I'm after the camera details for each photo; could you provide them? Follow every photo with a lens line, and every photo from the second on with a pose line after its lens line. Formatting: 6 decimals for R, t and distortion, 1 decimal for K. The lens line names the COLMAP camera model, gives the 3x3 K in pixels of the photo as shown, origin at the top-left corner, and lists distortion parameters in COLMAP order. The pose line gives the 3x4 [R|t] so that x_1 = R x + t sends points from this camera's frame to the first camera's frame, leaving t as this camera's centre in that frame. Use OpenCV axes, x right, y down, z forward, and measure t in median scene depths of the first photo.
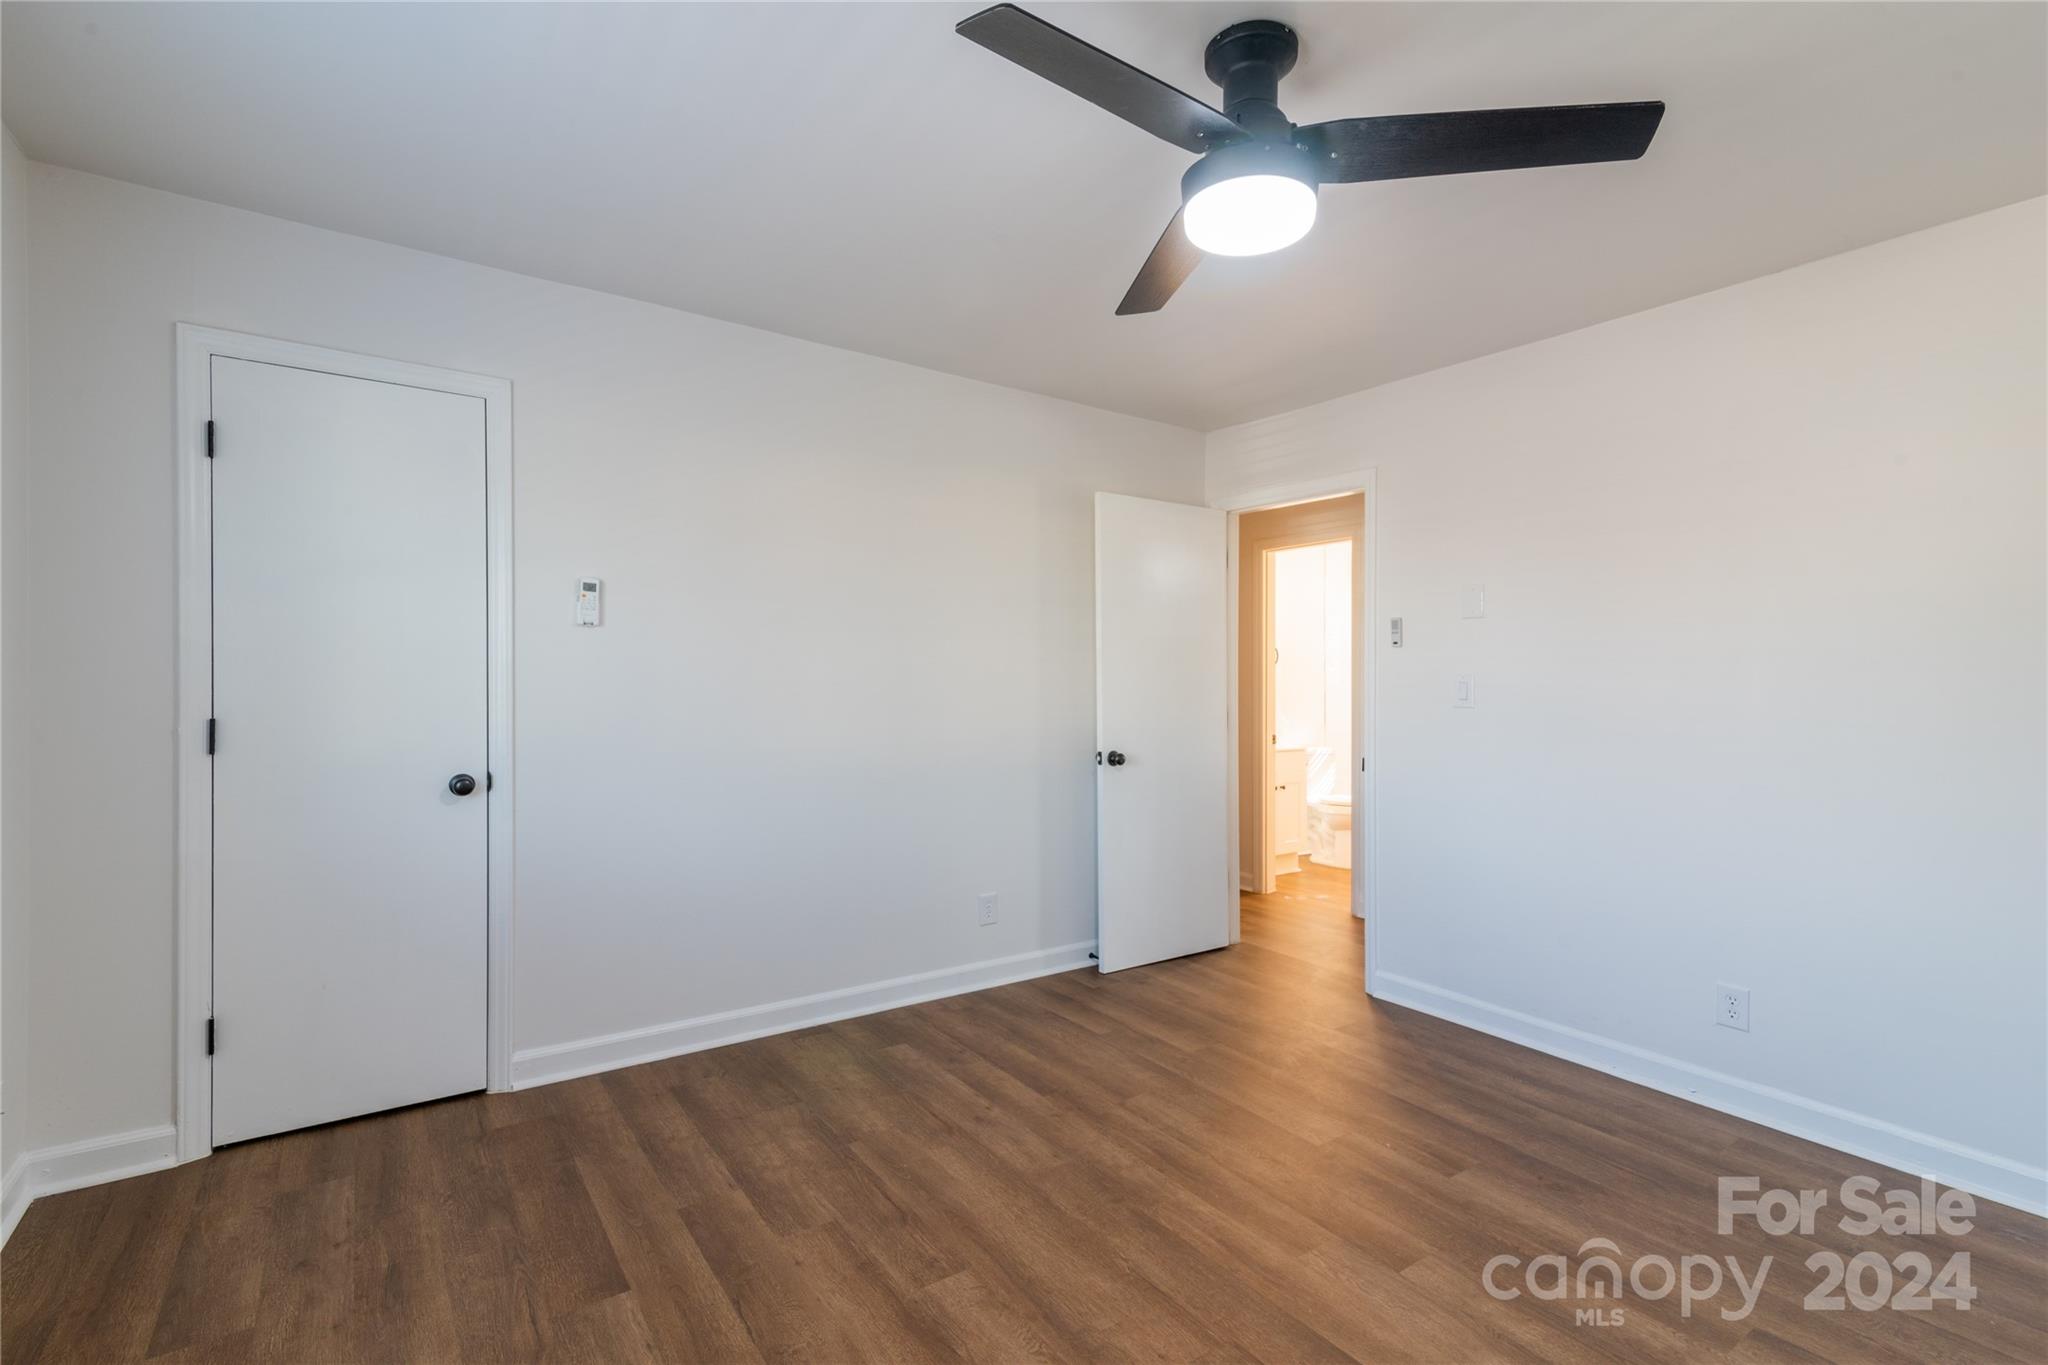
lens RADIAL K [[936.6, 0, 1023.1], [0, 936.6, 677.3], [0, 0, 1]] dist [0.005600, 0.000308]
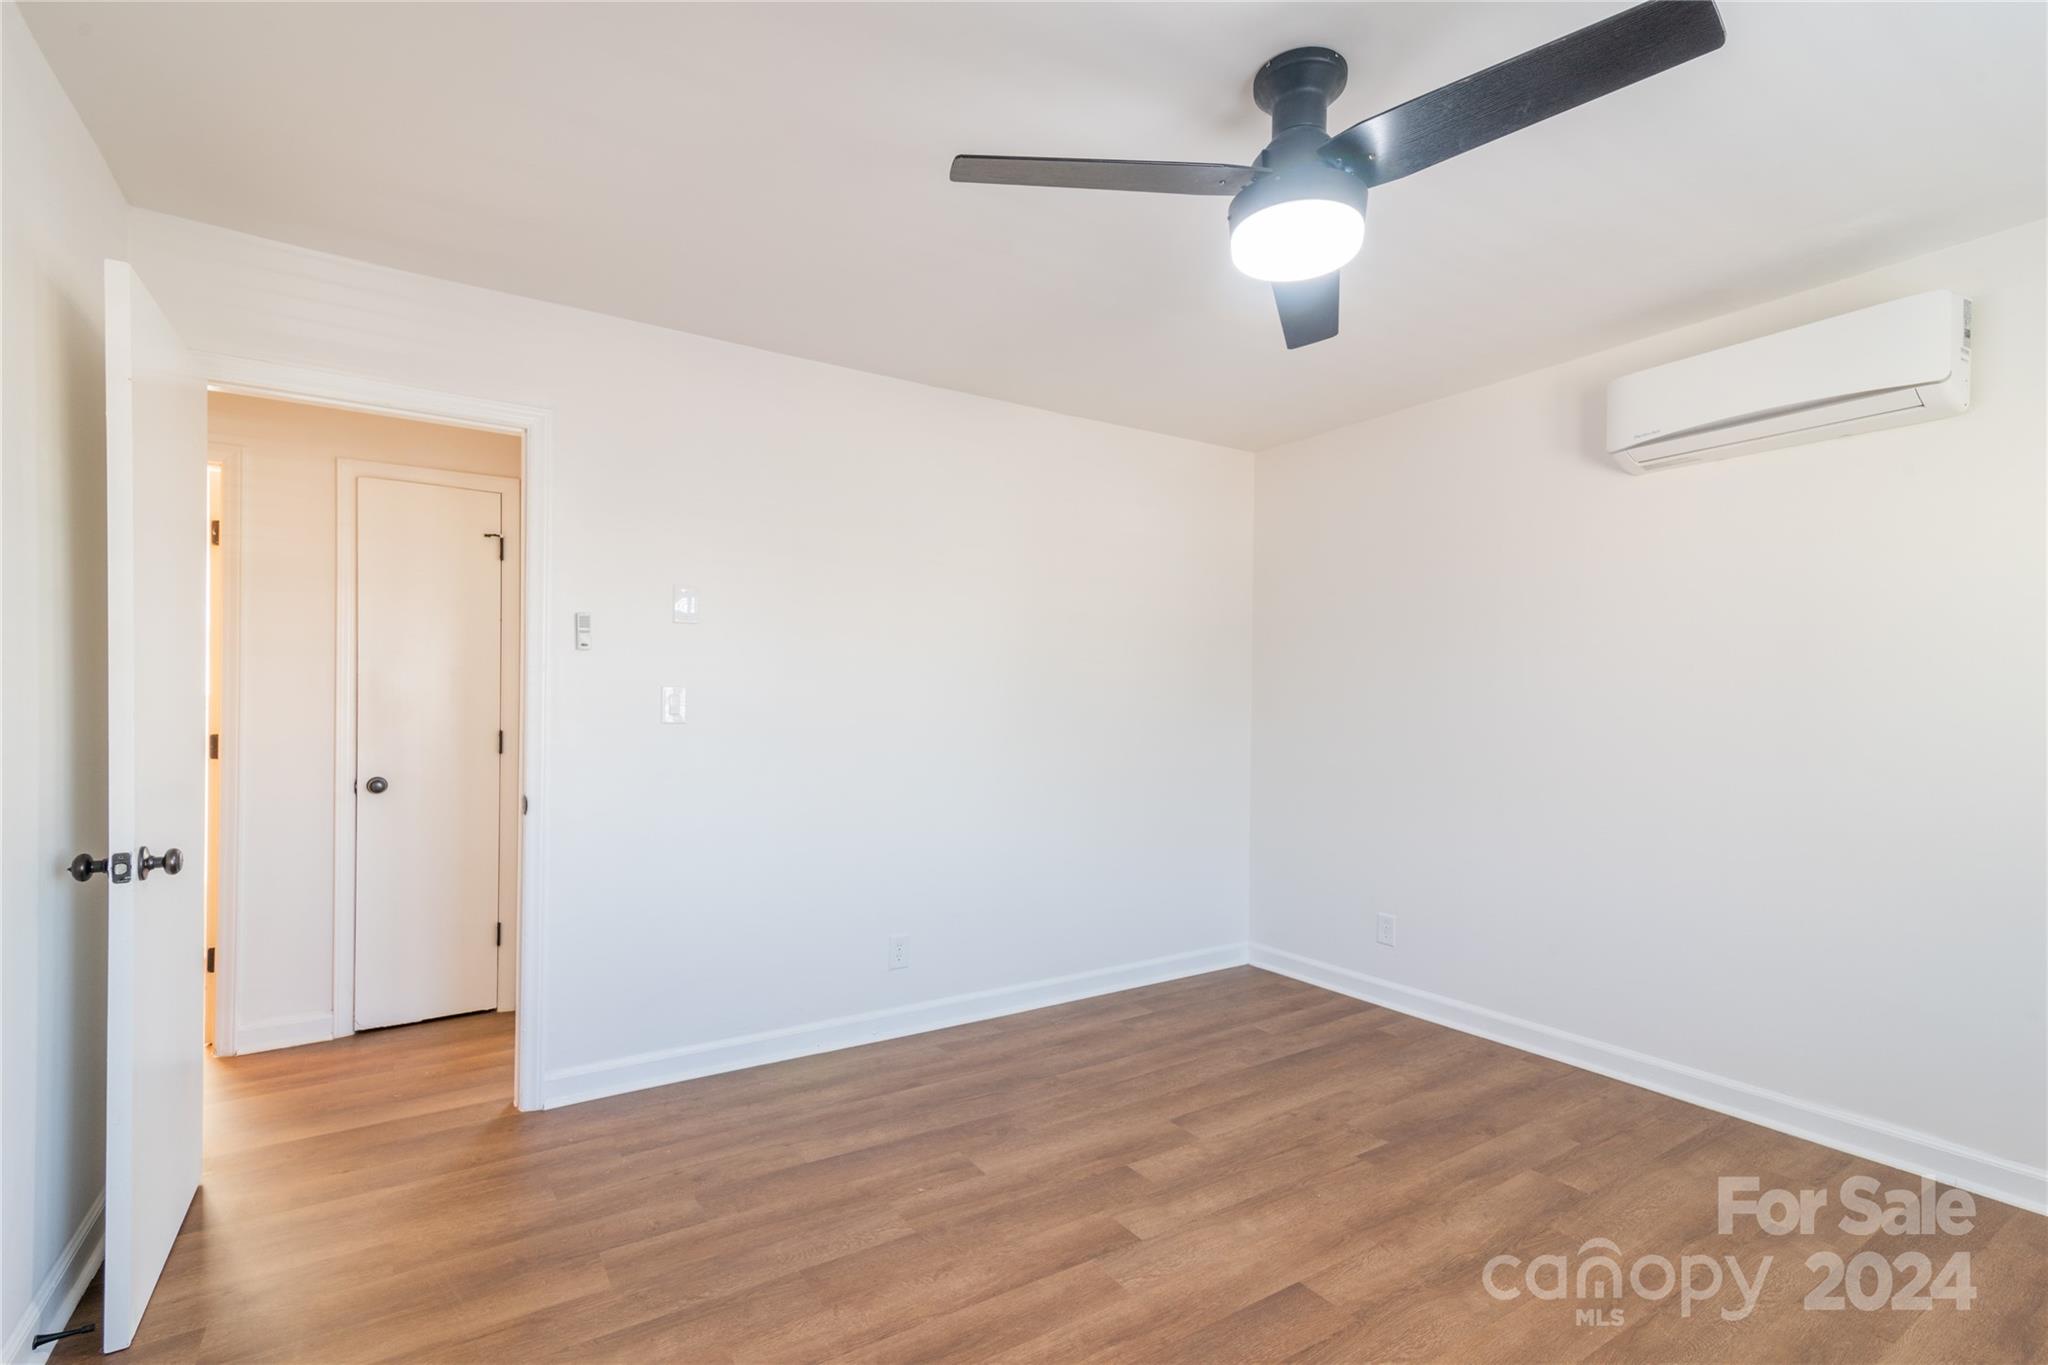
lens RADIAL K [[936.6, 0, 1022.6], [0, 936.6, 696.5], [0, 0, 1]] dist [0.005600, 0.000308]
pose [[0.031065, -0.006333, 0.999497, -0.498765], [-0.010667, 0.999921, 0.006667, -0.002917], [-0.999460, -0.010868, 0.030994, 0.802142]]
